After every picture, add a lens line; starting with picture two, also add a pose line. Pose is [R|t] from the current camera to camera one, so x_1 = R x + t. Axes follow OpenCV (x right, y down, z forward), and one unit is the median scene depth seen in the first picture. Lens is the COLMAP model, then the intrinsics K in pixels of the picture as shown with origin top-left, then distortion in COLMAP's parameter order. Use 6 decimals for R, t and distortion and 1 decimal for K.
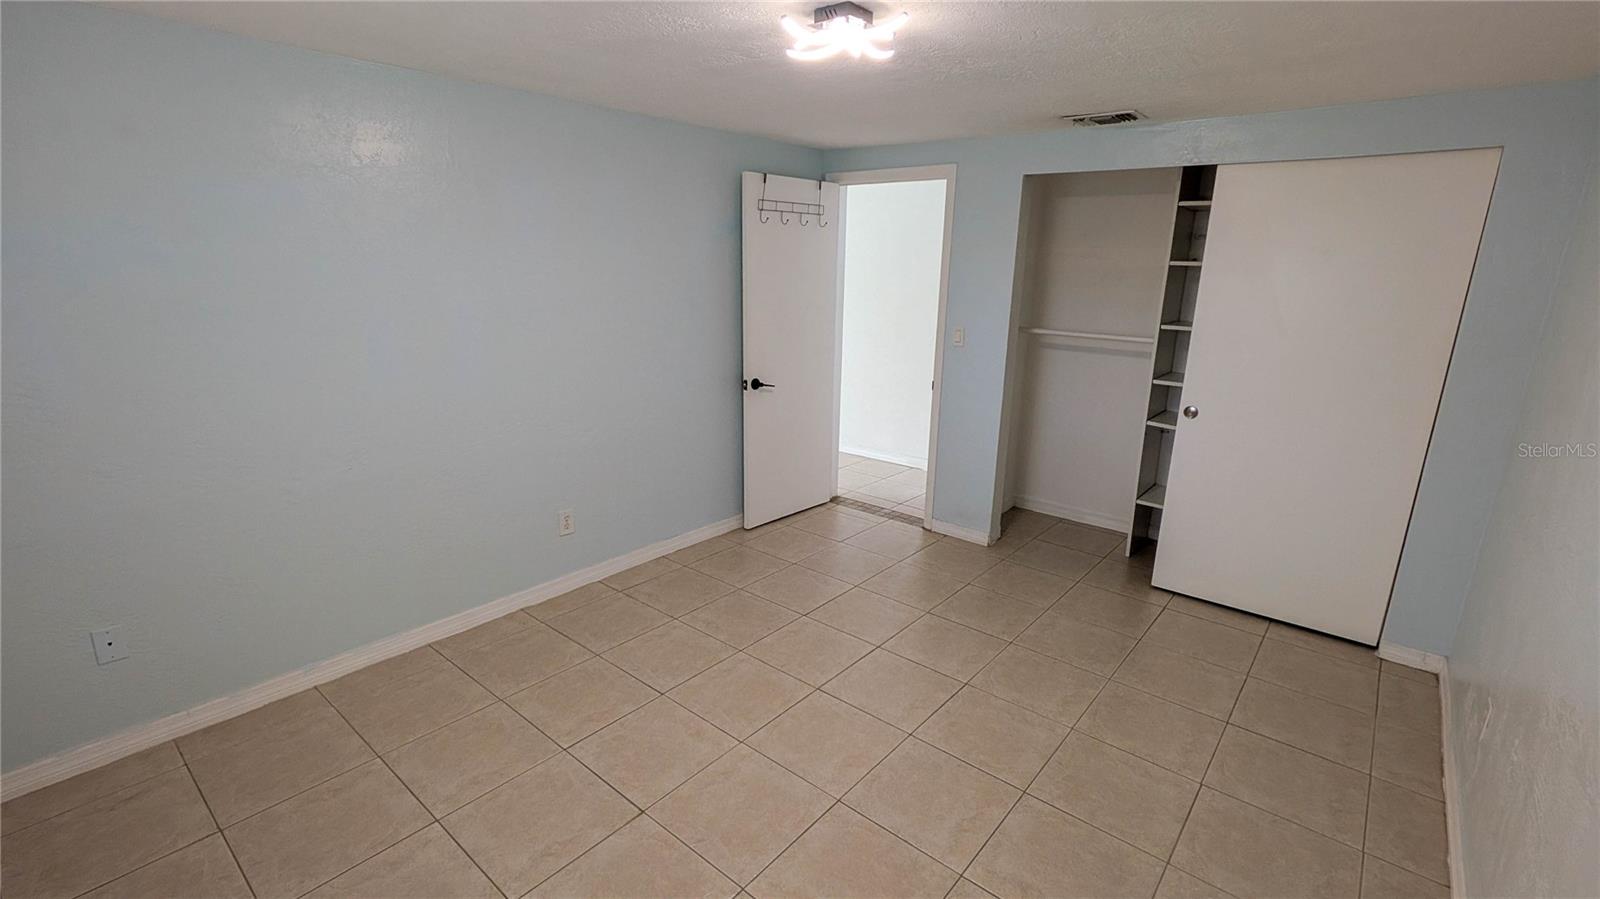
lens RADIAL K [[713.0, 0, 794.0], [0, 713.0, 444.9], [0, 0, 1]] dist [-0.018399, -0.000064]
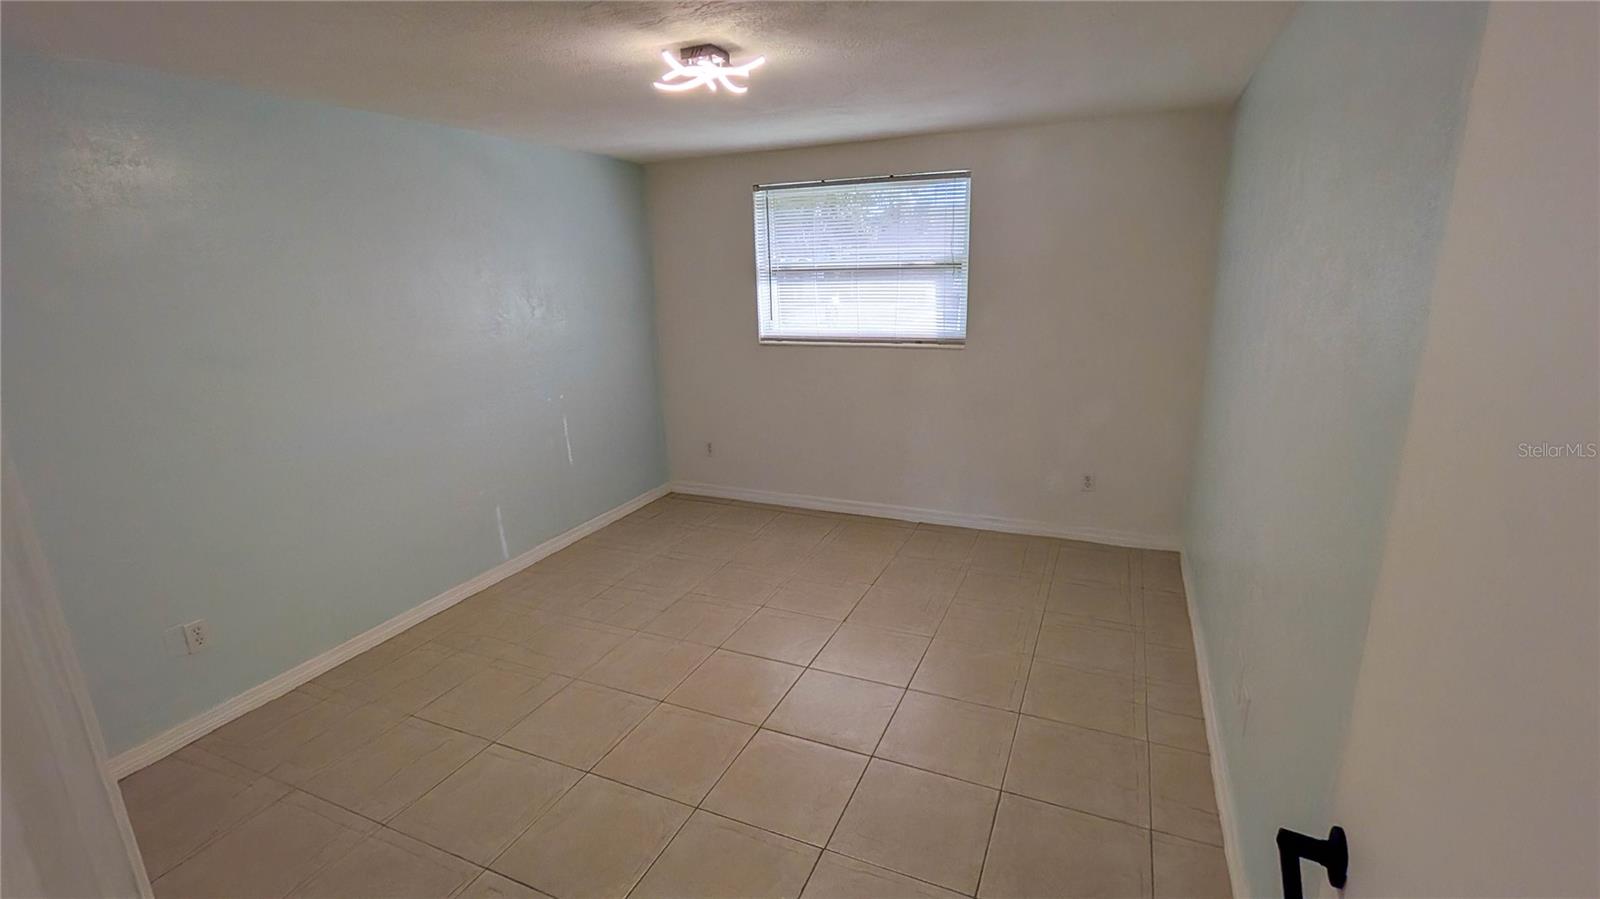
lens RADIAL K [[707.2, 0, 801.7], [0, 707.2, 449.9], [0, 0, 1]] dist [0.016342, -0.000026]
pose [[0.956894, -0.115007, 0.266695, -0.169365], [0.114102, 0.993288, 0.018943, 0.048286], [-0.267084, 0.012304, 0.963595, -0.184132]]
